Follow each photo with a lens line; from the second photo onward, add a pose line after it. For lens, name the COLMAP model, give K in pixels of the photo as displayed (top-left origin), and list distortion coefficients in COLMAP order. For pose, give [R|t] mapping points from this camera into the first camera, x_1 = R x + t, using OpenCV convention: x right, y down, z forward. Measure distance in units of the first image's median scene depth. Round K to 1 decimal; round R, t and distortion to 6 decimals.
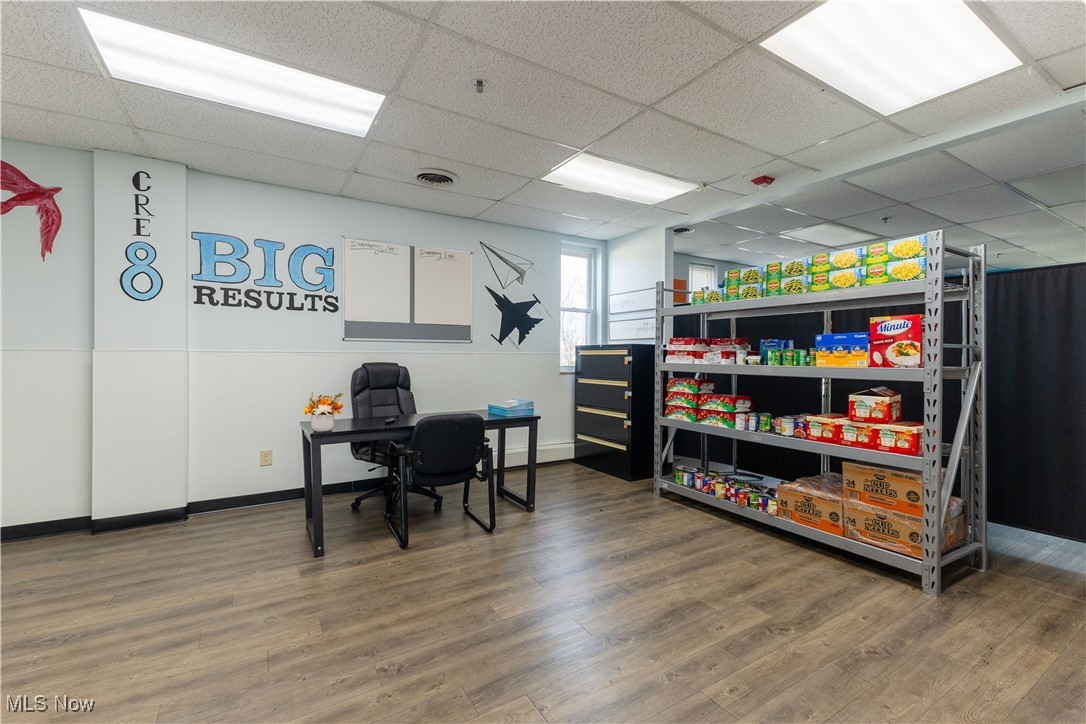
lens RADIAL K [[469.5, 0, 543.1], [0, 469.5, 356.9], [0, 0, 1]] dist [0.010667, -0.000575]
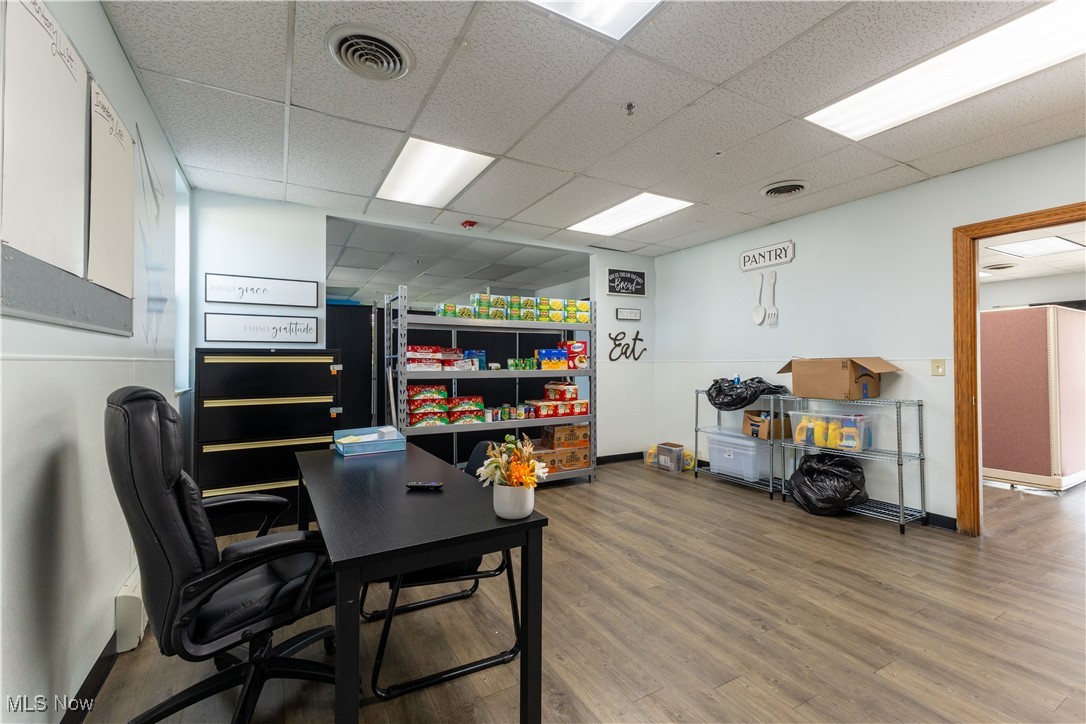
lens RADIAL K [[469.5, 0, 547.4], [0, 469.5, 358.6], [0, 0, 1]] dist [0.010667, -0.000575]
pose [[0.028569, 0.006739, 0.999569, -0.963989], [0.005759, 0.999960, -0.006906, -0.006036], [-0.999575, 0.005954, 0.028530, 0.938762]]
